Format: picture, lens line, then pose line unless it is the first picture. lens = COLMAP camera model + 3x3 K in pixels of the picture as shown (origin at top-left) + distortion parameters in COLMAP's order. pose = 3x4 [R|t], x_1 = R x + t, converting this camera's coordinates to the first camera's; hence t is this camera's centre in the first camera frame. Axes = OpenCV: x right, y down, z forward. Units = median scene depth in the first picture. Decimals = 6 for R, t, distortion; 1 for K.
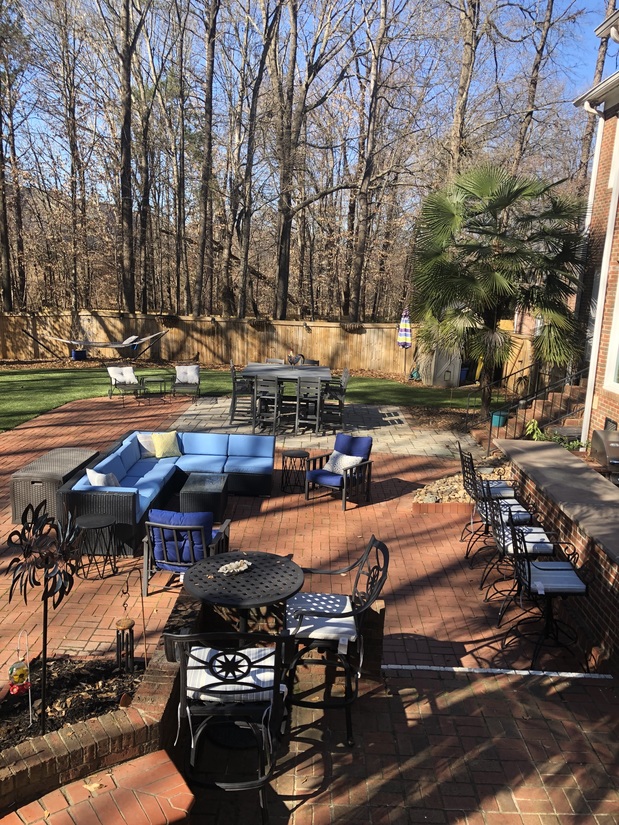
lens RADIAL K [[663.9, 0, 321.5], [0, 663.9, 409.7], [0, 0, 1]] dist [0.007793, 0.005915]
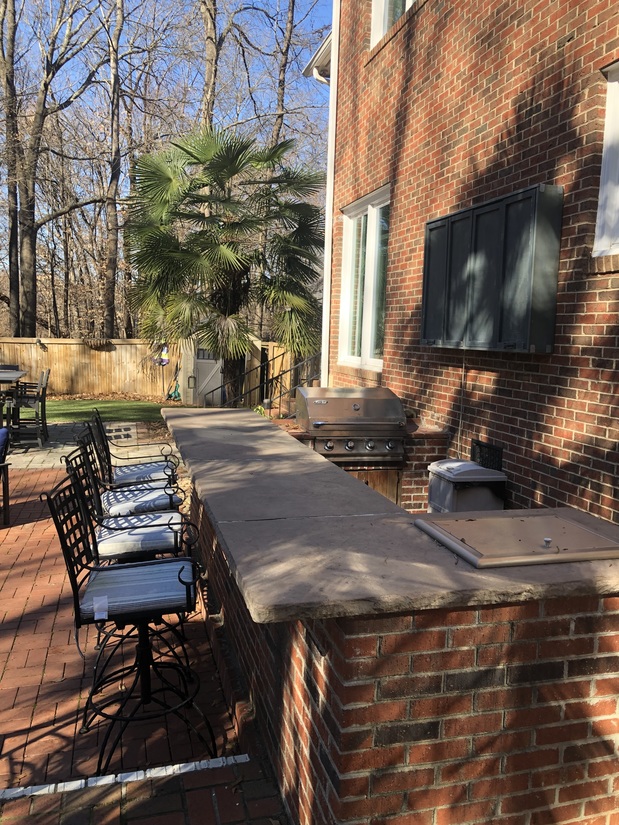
lens RADIAL K [[663.9, 0, 321.5], [0, 663.9, 409.7], [0, 0, 1]] dist [0.007793, 0.005915]
pose [[0.959256, -0.047988, 0.278432, 0.079826], [0.068346, 0.995615, -0.063869, 0.035775], [-0.274146, 0.080296, 0.958330, 0.100175]]
